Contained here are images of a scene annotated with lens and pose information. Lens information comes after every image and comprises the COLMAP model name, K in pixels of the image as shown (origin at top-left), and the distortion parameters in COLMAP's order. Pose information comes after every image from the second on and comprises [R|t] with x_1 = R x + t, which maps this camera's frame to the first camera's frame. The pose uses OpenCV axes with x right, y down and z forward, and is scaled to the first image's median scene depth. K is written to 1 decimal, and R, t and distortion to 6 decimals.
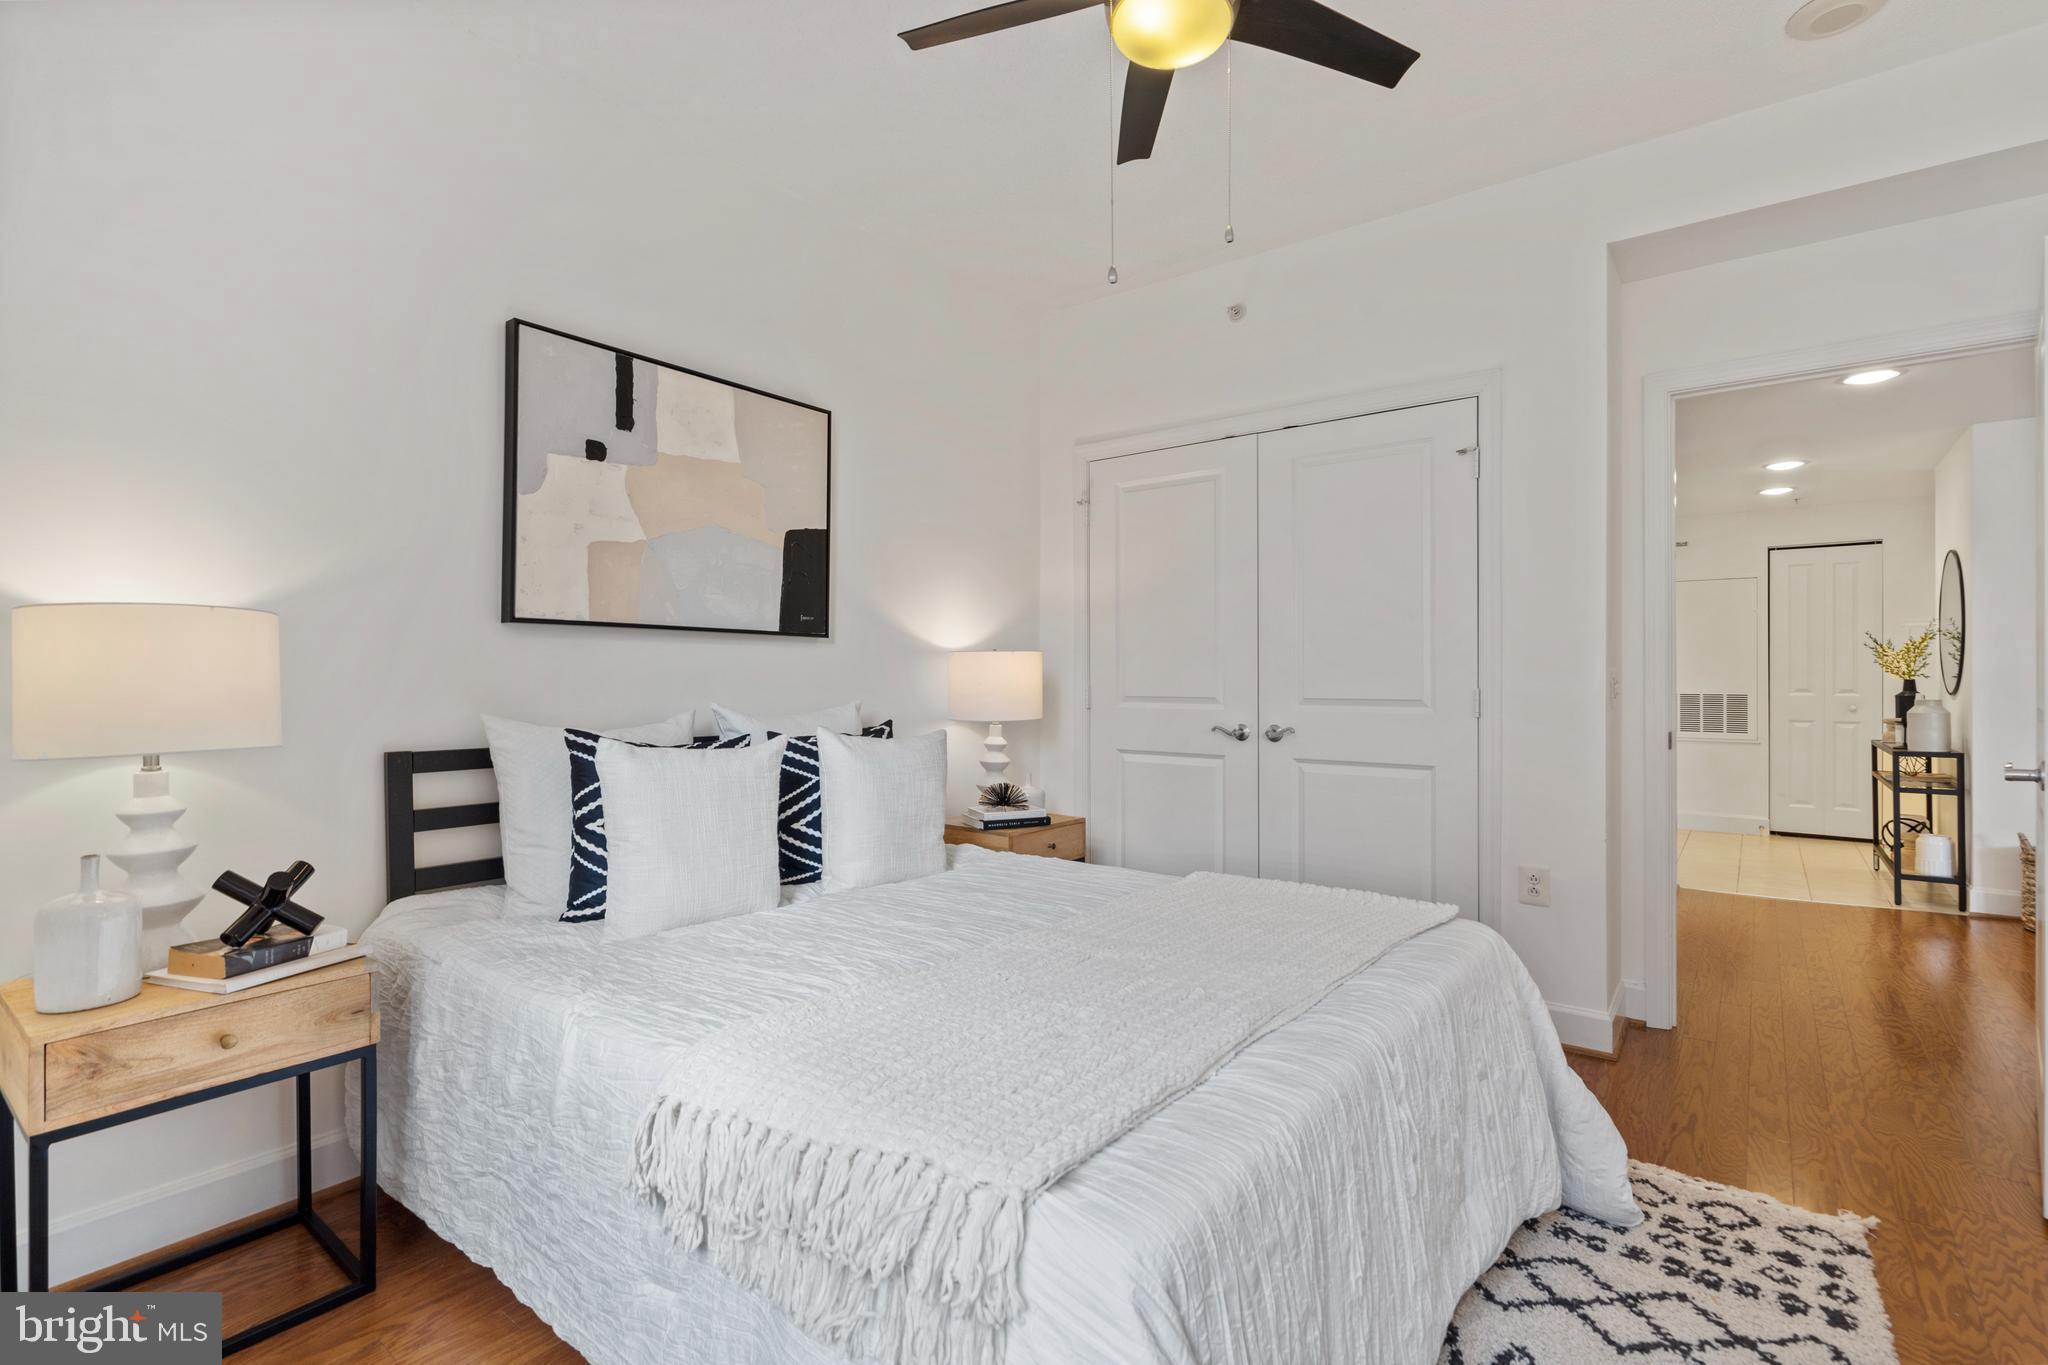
lens RADIAL K [[945.2, 0, 1023.1], [0, 945.2, 679.8], [0, 0, 1]] dist [-0.004306, 0.001704]
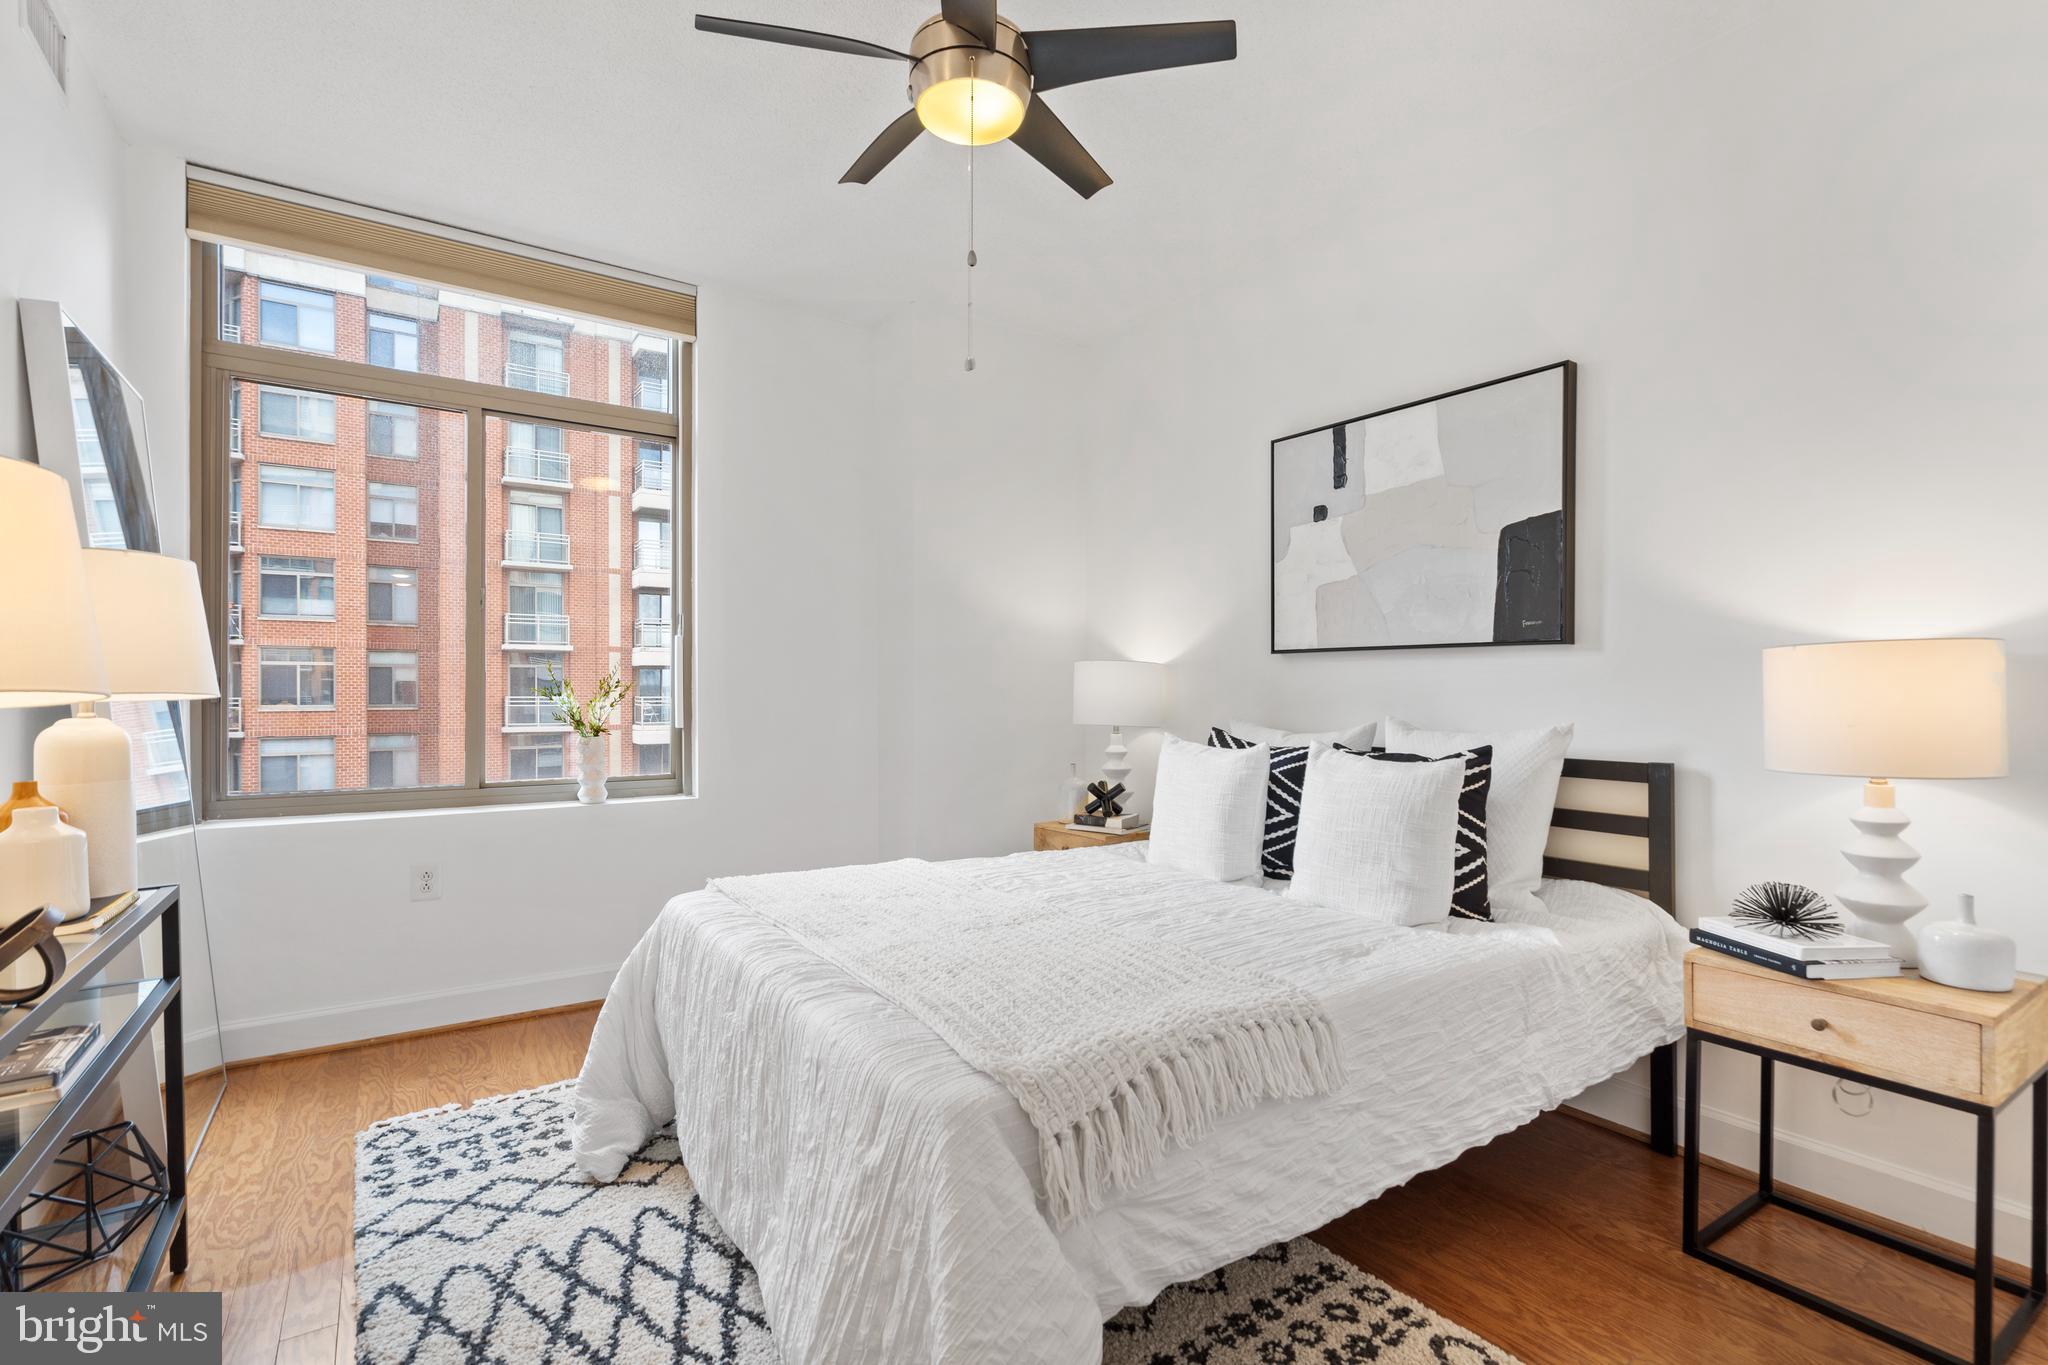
lens RADIAL K [[945.2, 0, 1017.5], [0, 945.2, 698.8], [0, 0, 1]] dist [-0.004306, 0.001704]
pose [[-0.312029, 0.004105, -0.950064, 0.846597], [-0.008191, 0.999942, 0.007010, -0.000481], [0.950037, 0.009969, -0.311977, 0.981680]]
